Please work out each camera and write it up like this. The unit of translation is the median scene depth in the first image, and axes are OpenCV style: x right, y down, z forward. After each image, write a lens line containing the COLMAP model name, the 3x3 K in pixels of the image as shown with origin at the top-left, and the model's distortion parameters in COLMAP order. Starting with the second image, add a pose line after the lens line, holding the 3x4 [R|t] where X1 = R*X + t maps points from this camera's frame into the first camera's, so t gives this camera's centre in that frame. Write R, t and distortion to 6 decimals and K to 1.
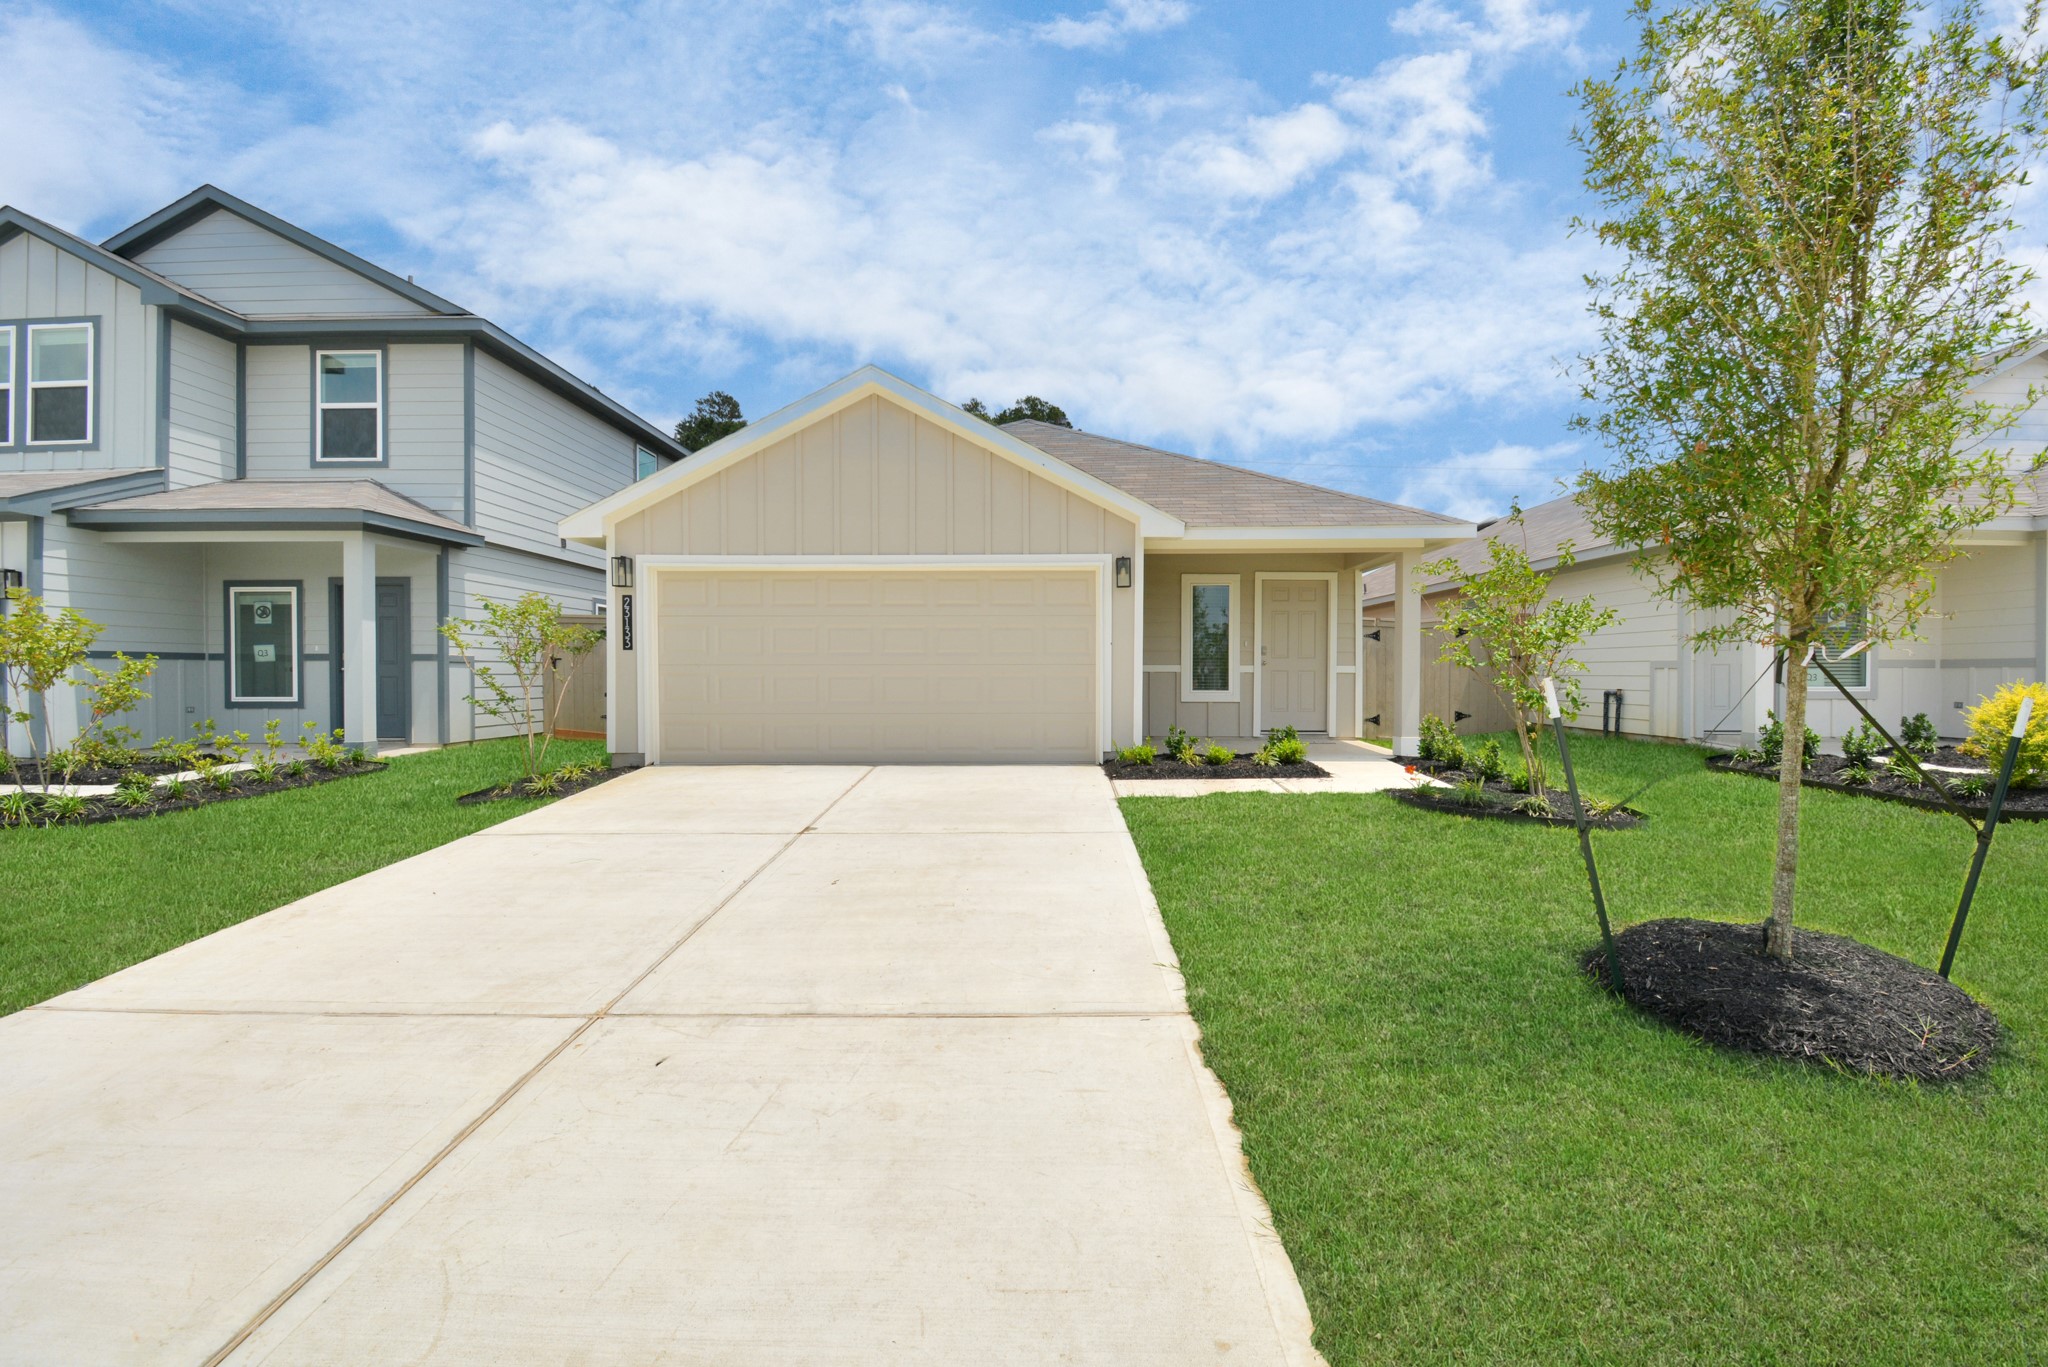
lens RADIAL K [[962.3, 0, 1024.0], [0, 962.3, 683.5], [0, 0, 1]] dist [0.004627, -0.012280]
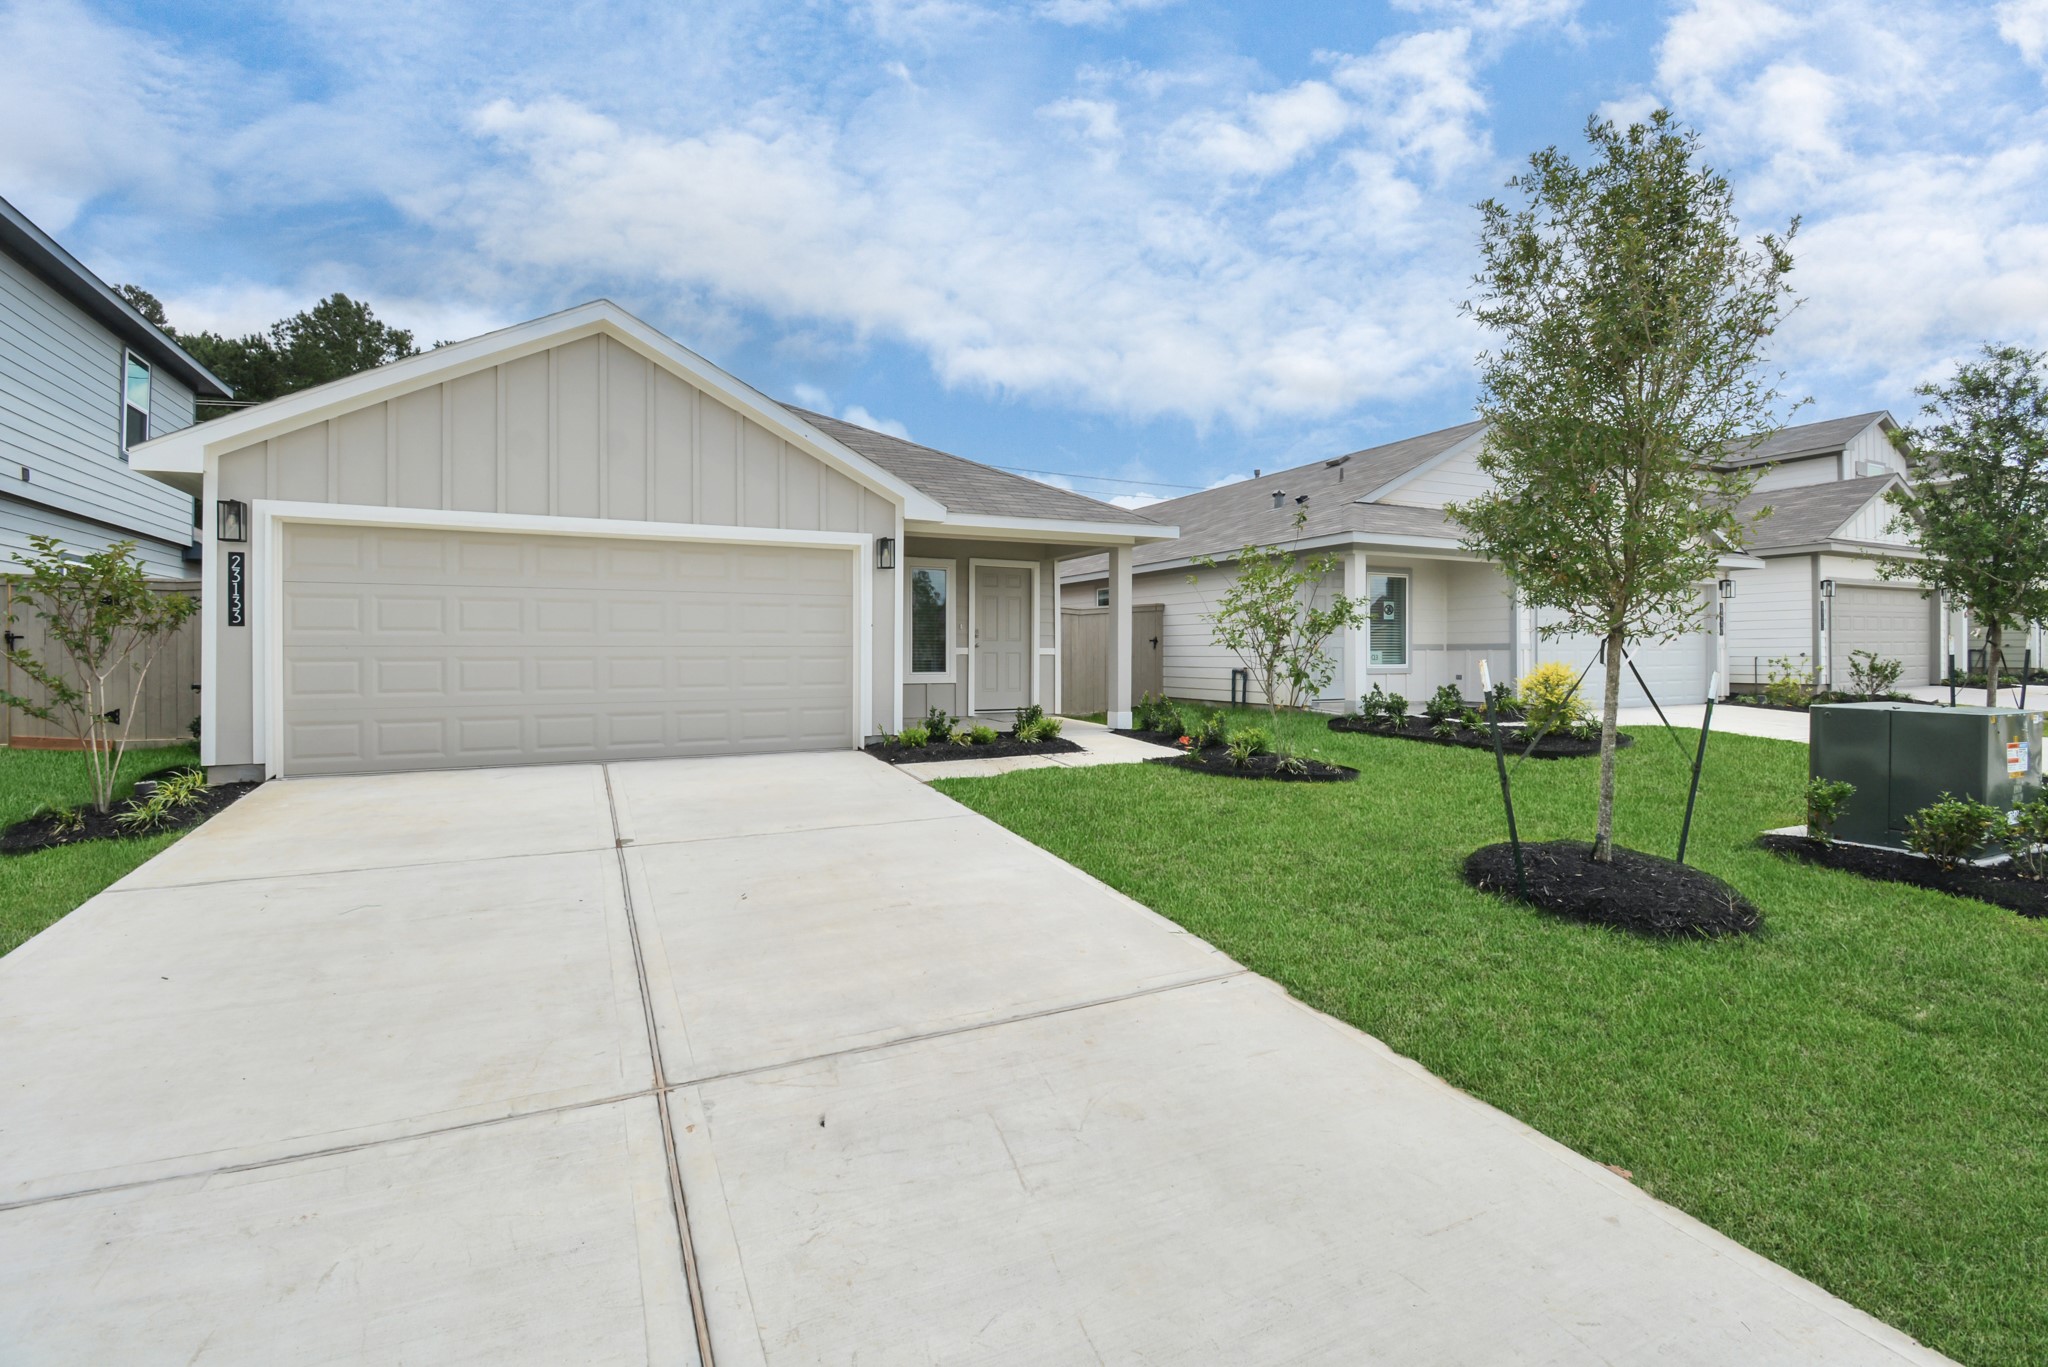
lens RADIAL K [[962.7, 0, 1044.8], [0, 962.7, 634.7], [0, 0, 1]] dist [0.012662, -0.016966]
pose [[0.884858, 0.007527, 0.465801, -0.210535], [0.006891, 0.999549, -0.029242, -0.002013], [-0.465810, 0.029085, 0.884406, 0.053223]]
